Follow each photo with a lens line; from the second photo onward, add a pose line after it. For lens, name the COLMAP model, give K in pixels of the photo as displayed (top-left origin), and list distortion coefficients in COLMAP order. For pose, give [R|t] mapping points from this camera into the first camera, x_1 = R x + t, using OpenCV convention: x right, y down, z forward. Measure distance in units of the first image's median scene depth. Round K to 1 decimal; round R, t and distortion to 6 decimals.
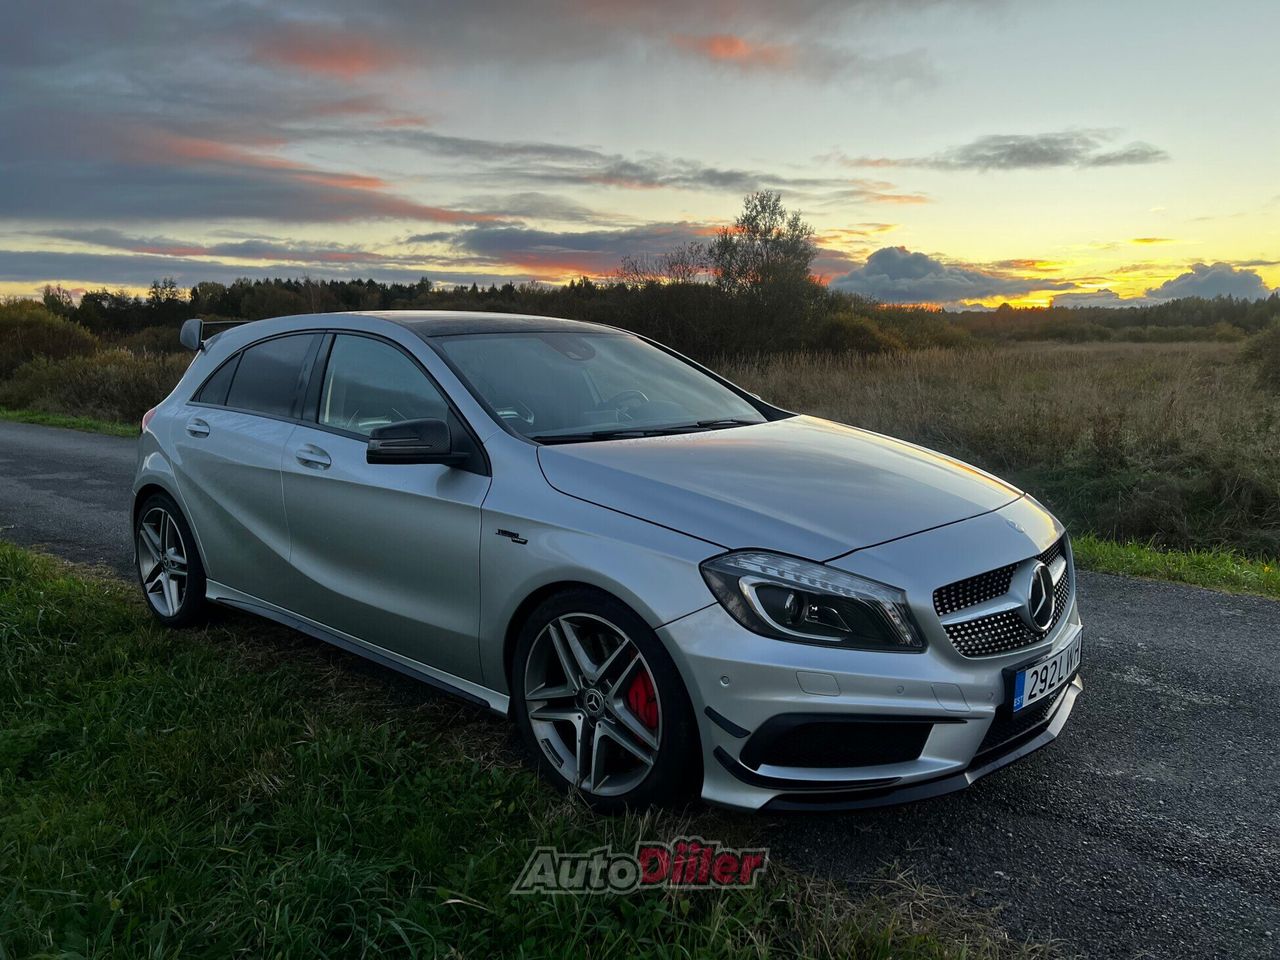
lens RADIAL K [[978.2, 0, 631.7], [0, 978.2, 484.3], [0, 0, 1]] dist [0.078476, -0.096173]
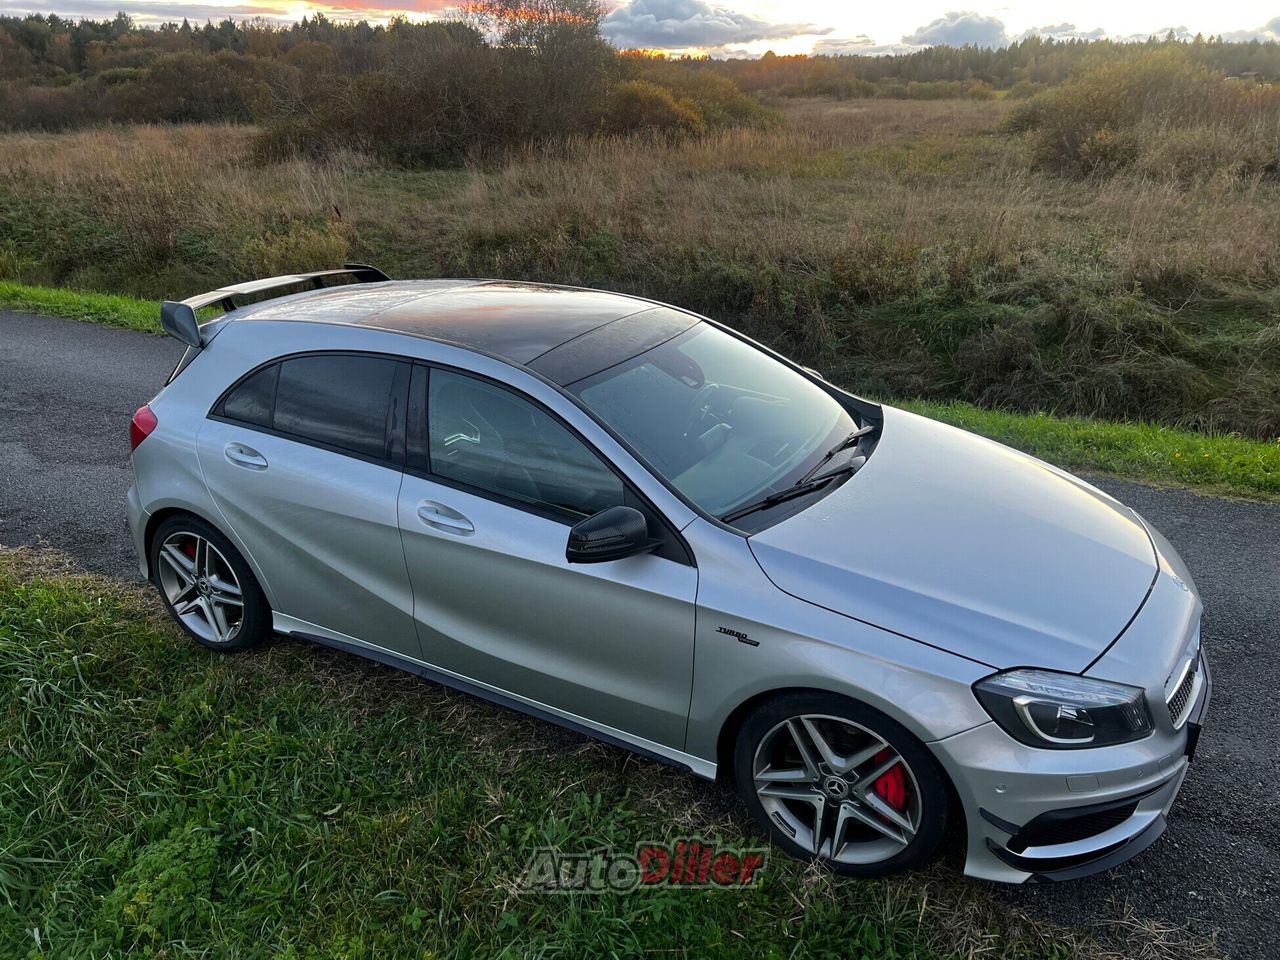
lens RADIAL K [[978.2, 0, 631.7], [0, 978.2, 484.3], [0, 0, 1]] dist [0.078476, -0.096173]
pose [[0.971925, -0.092353, 0.216410, -0.033077], [0.038394, 0.969672, 0.241377, -0.026603], [-0.232138, -0.226291, 0.945994, 0.007339]]
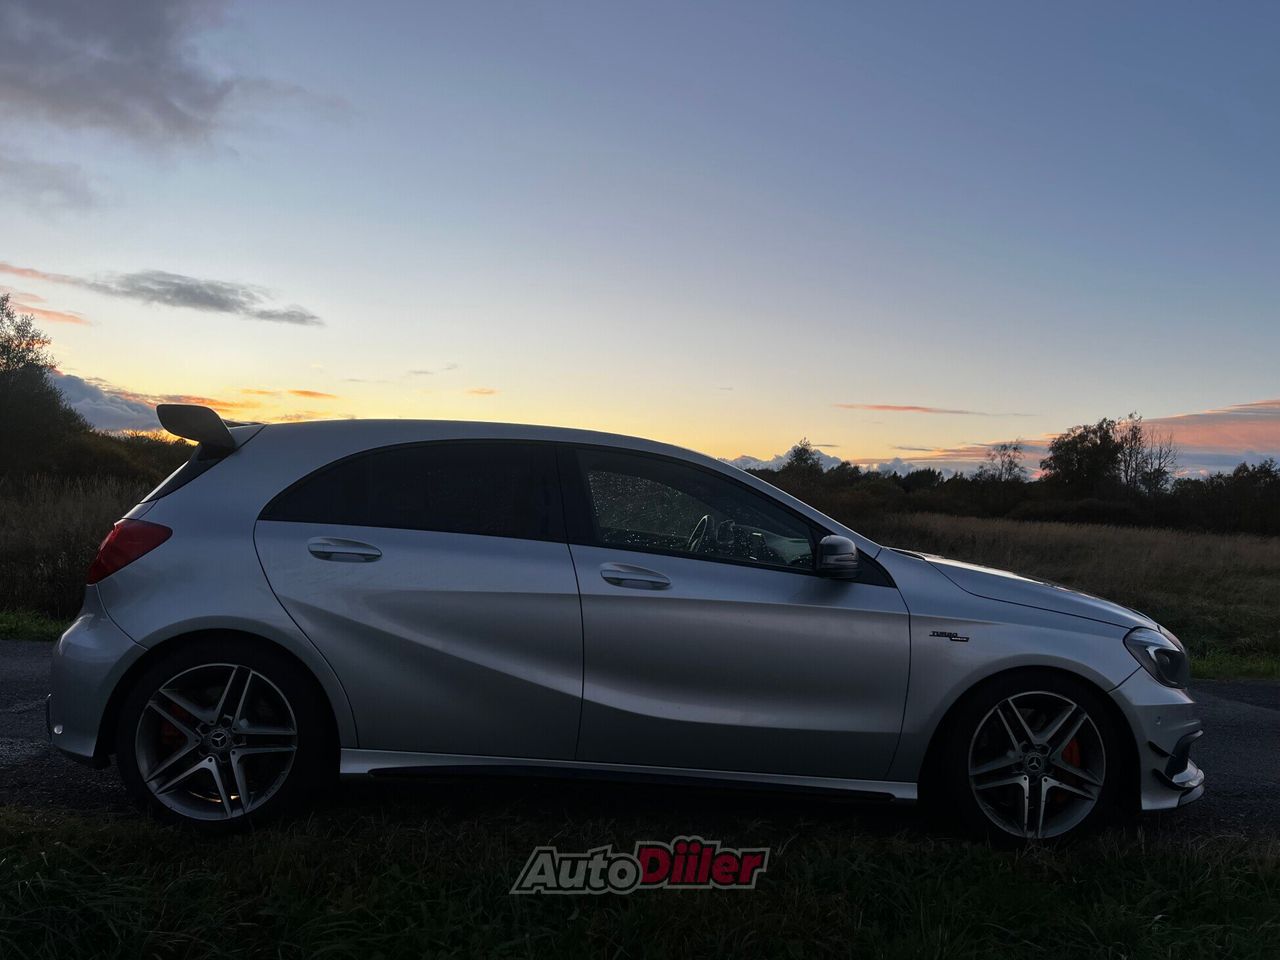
lens RADIAL K [[978.2, 0, 631.7], [0, 978.2, 484.3], [0, 0, 1]] dist [0.078476, -0.096173]
pose [[0.681464, 0.050541, 0.730105, -0.096004], [0.050576, 0.991975, -0.115875, -0.000839], [-0.730102, 0.115891, 0.673439, 0.034474]]
